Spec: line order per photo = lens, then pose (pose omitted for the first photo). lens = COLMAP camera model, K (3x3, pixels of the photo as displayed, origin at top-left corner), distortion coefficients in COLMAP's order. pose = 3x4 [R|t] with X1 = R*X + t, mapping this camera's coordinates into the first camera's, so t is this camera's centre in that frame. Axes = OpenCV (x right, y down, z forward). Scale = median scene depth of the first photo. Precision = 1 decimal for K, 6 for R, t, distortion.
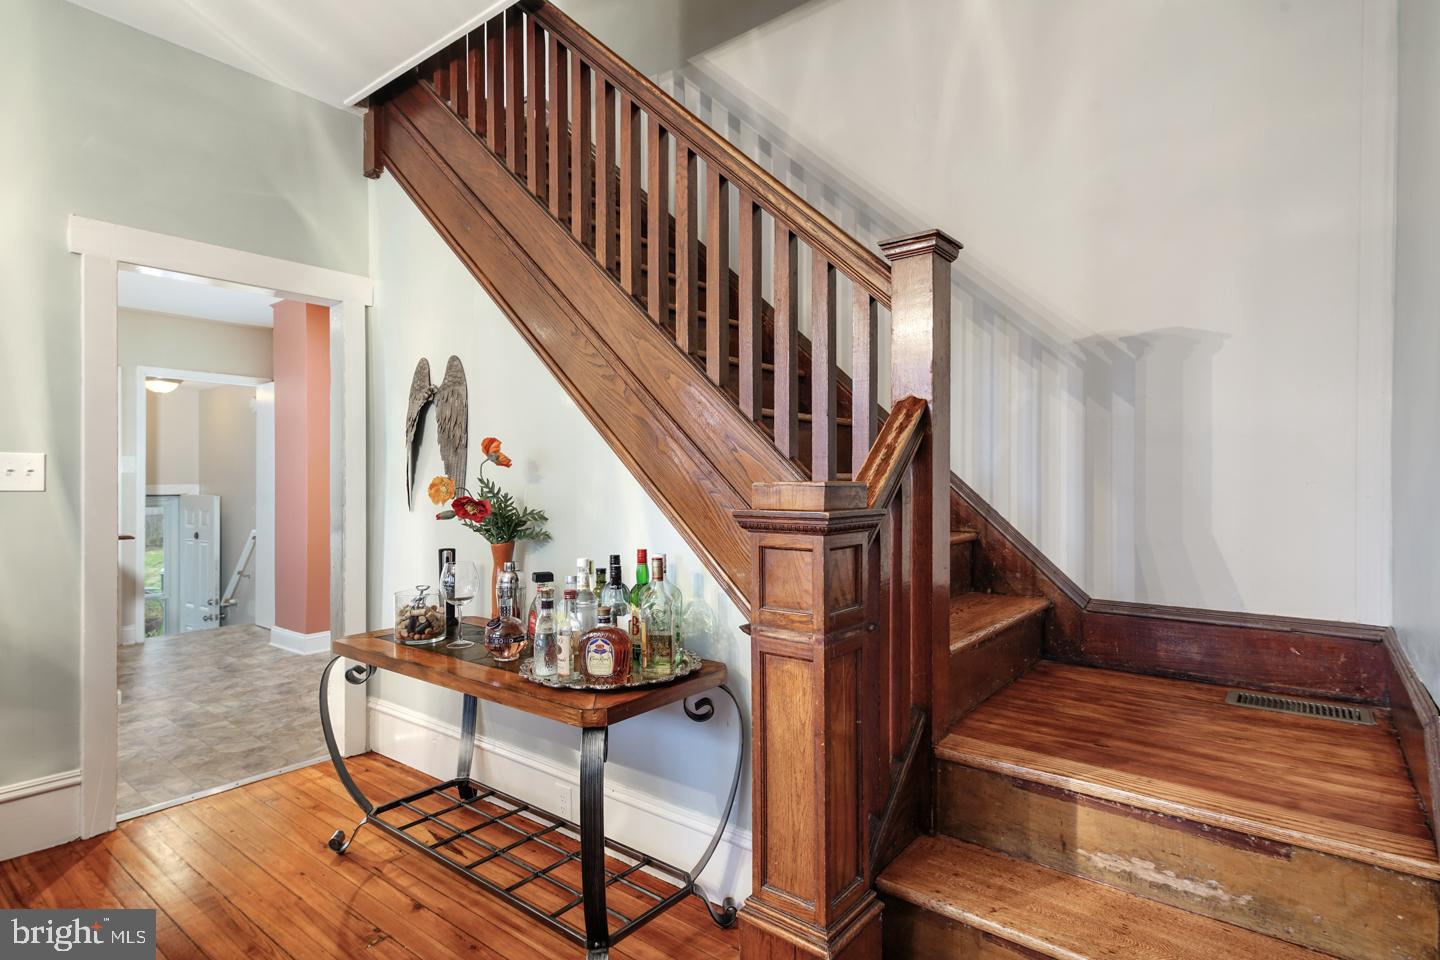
lens RADIAL K [[702.0, 0, 721.3], [0, 702.0, 484.3], [0, 0, 1]] dist [0.012393, -0.004092]
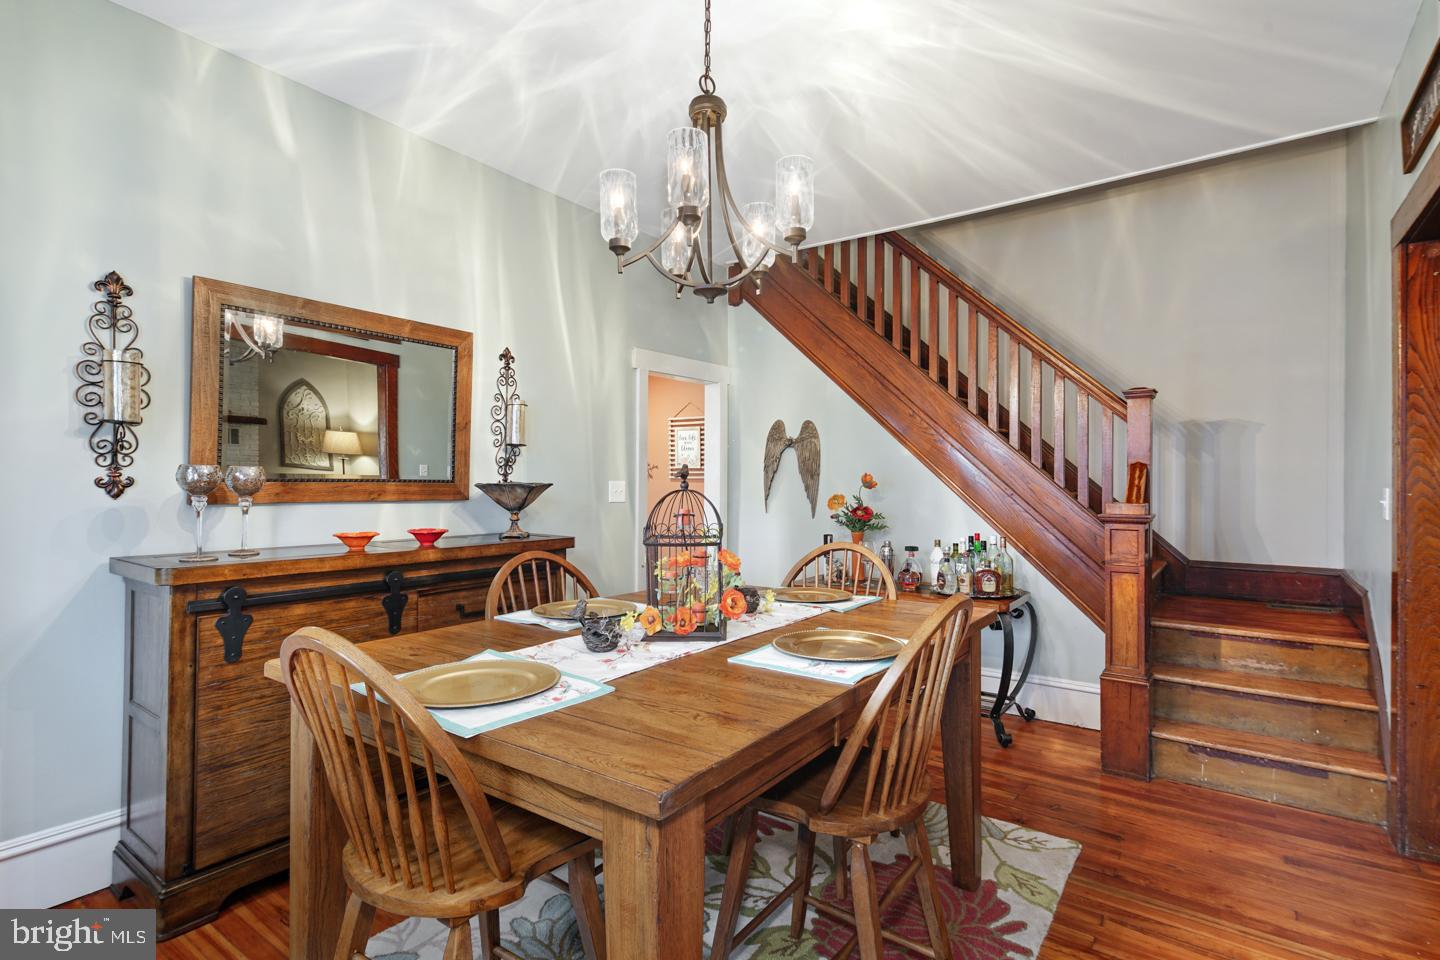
lens RADIAL K [[702.0, 0, 718.7], [0, 702.0, 477.1], [0, 0, 1]] dist [0.012393, -0.004092]
pose [[0.998318, 0.002328, 0.057928, -0.867222], [-0.001968, 0.999978, -0.006278, -0.045987], [-0.057941, 0.006153, 0.998301, -0.833857]]
